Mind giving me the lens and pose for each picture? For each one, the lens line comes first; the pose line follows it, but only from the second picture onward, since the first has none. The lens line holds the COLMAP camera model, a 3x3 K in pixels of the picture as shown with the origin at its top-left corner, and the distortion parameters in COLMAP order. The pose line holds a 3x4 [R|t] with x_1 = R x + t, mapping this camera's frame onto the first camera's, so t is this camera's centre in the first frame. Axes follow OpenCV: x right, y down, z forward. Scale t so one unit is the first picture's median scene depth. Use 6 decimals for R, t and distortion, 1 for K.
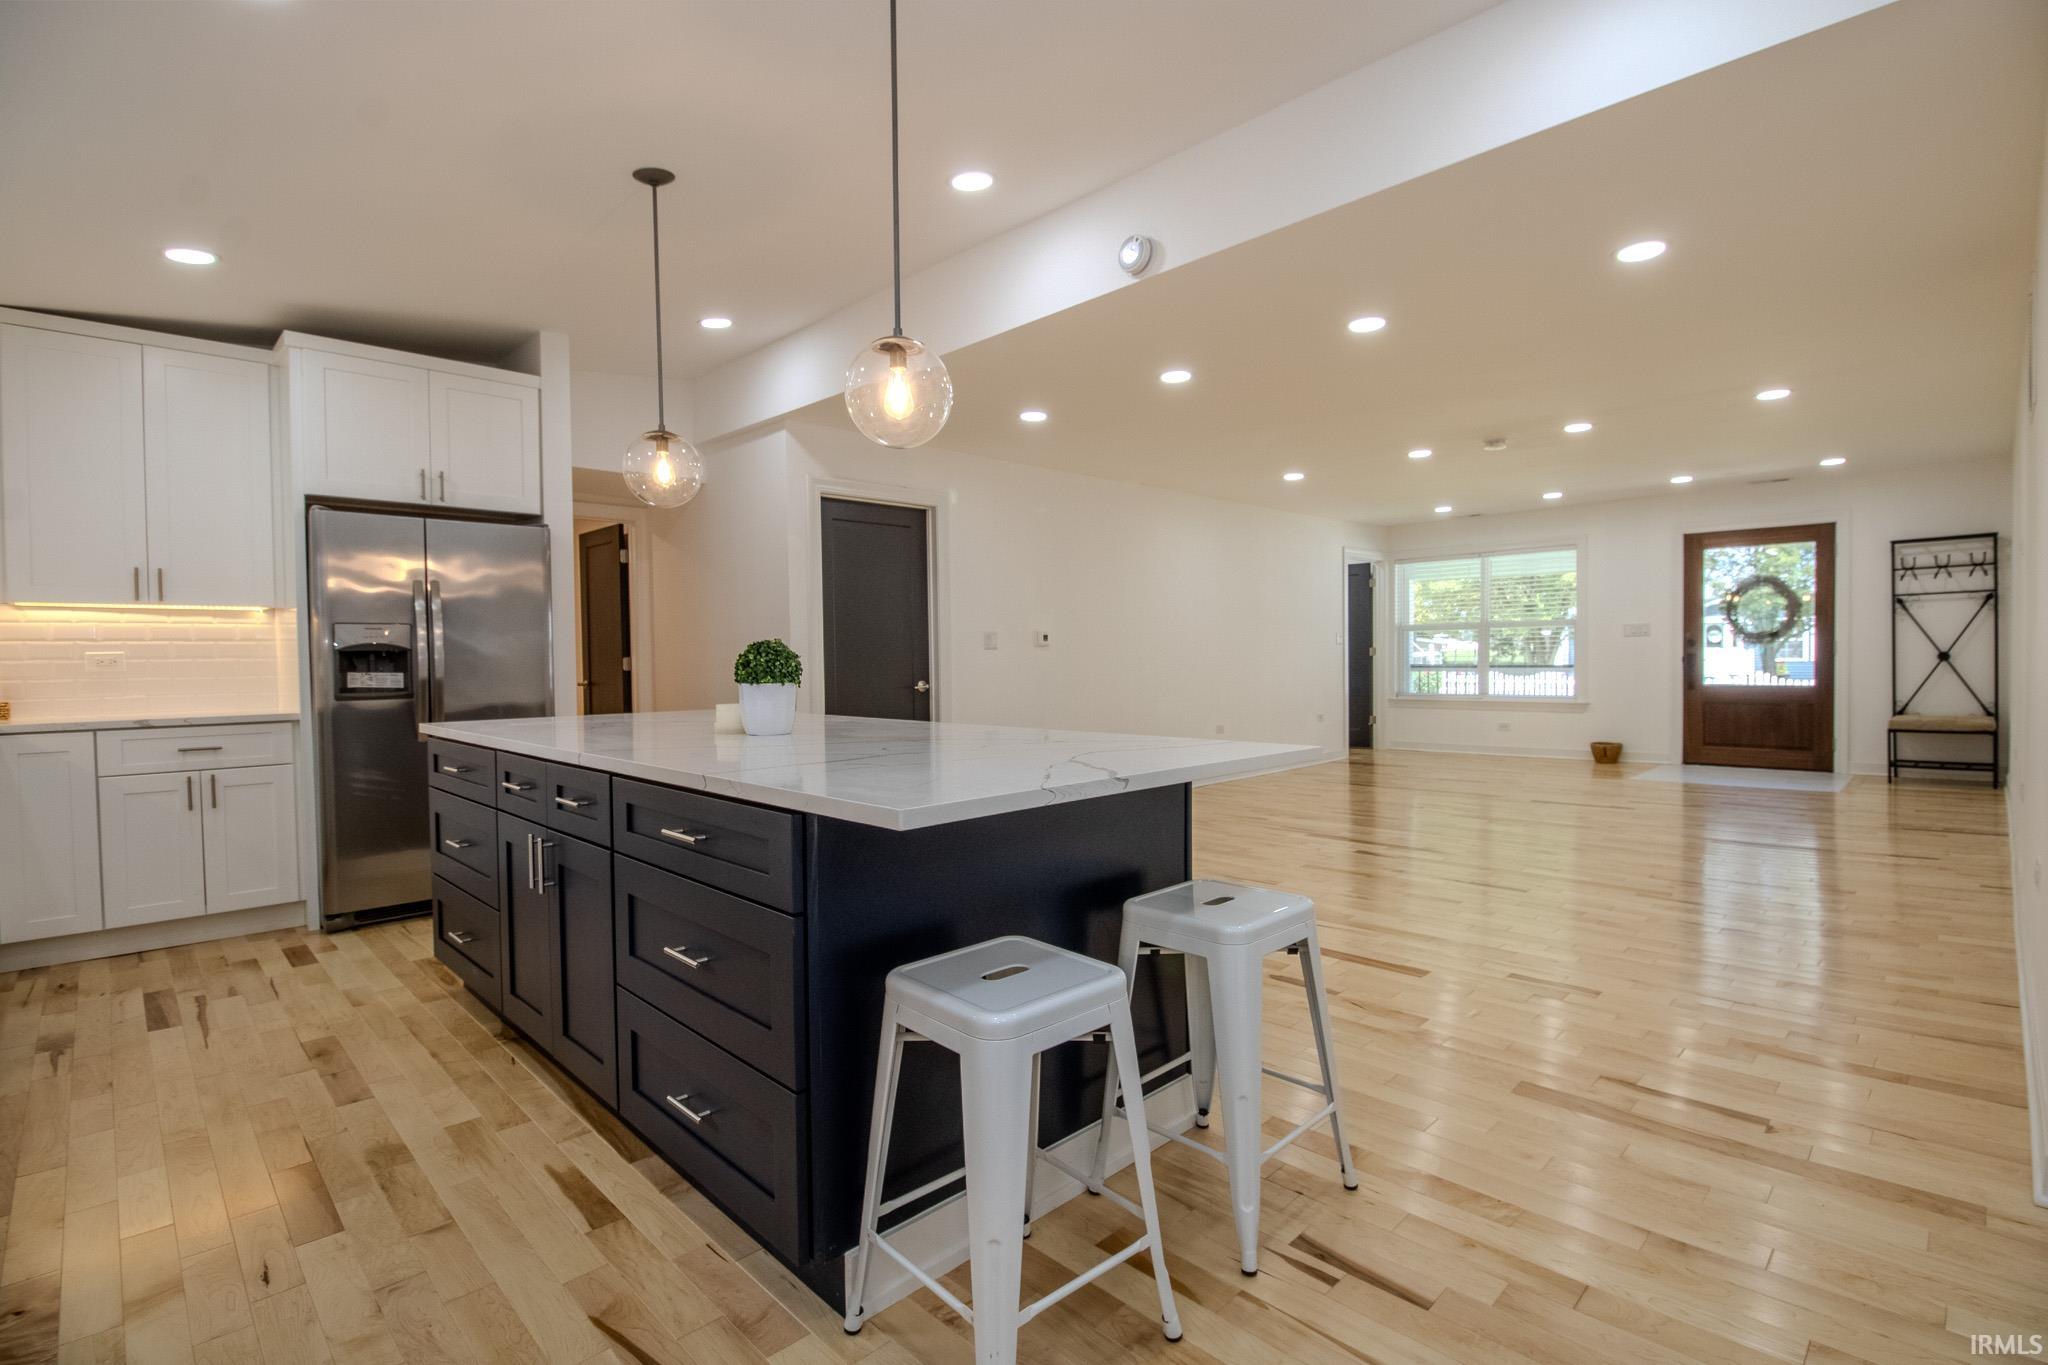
lens RADIAL K [[962.0, 0, 1055.5], [0, 962.0, 686.8], [0, 0, 1]] dist [-0.019389, -0.002850]
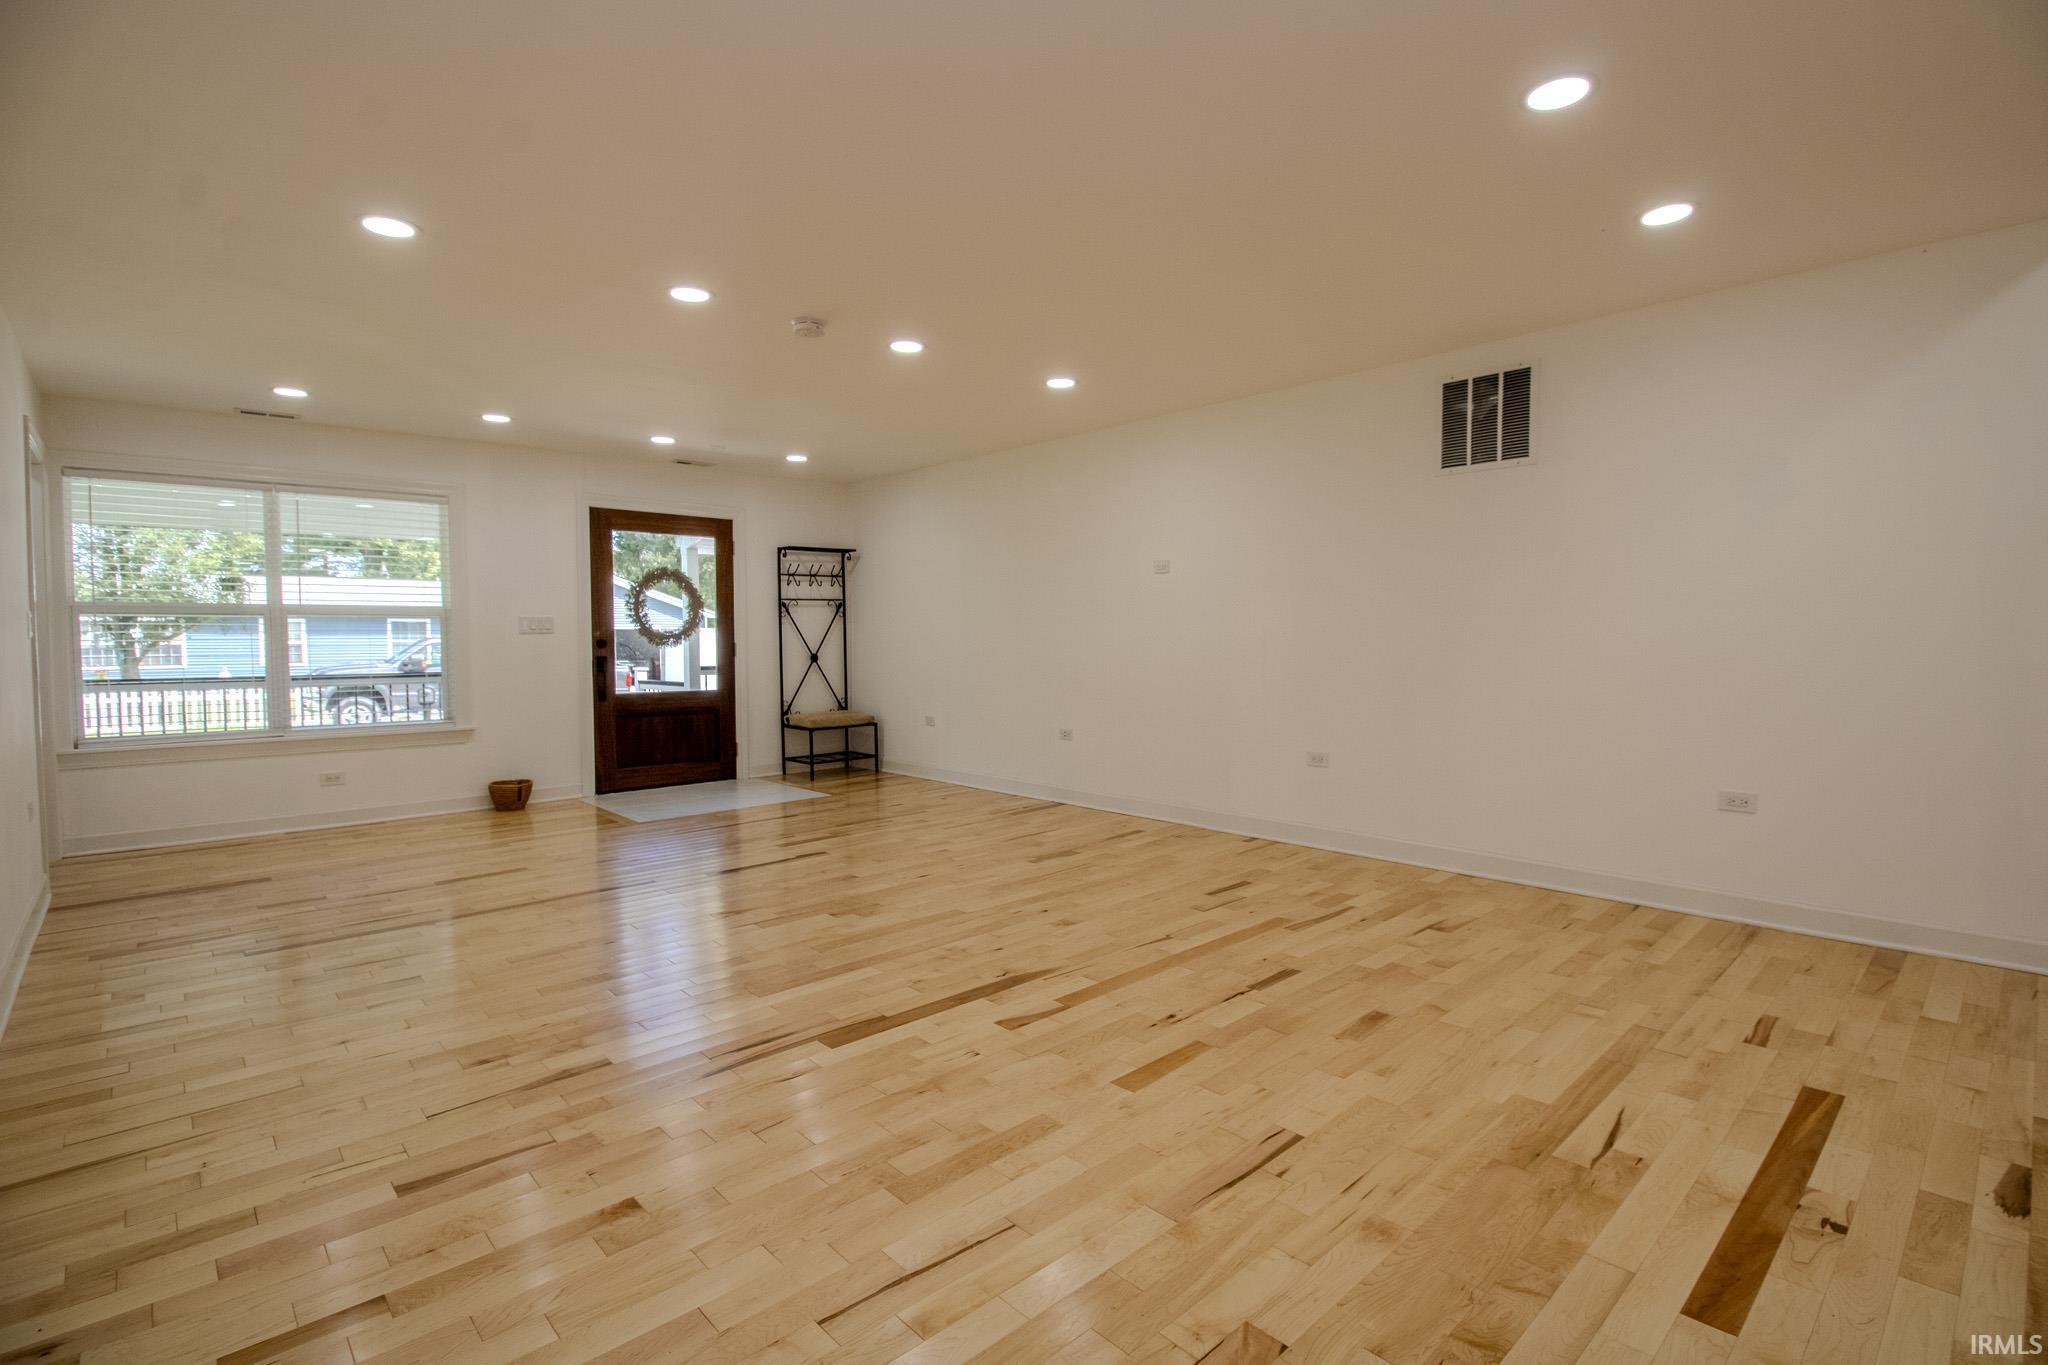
lens RADIAL K [[962.0, 0, 1018.0], [0, 962.0, 681.3], [0, 0, 1]] dist [-0.019389, -0.002850]
pose [[0.030605, -0.026063, 0.999192, -0.154916], [0.037517, 0.998986, 0.024908, -0.023627], [-0.998827, 0.036724, 0.031552, 0.711507]]
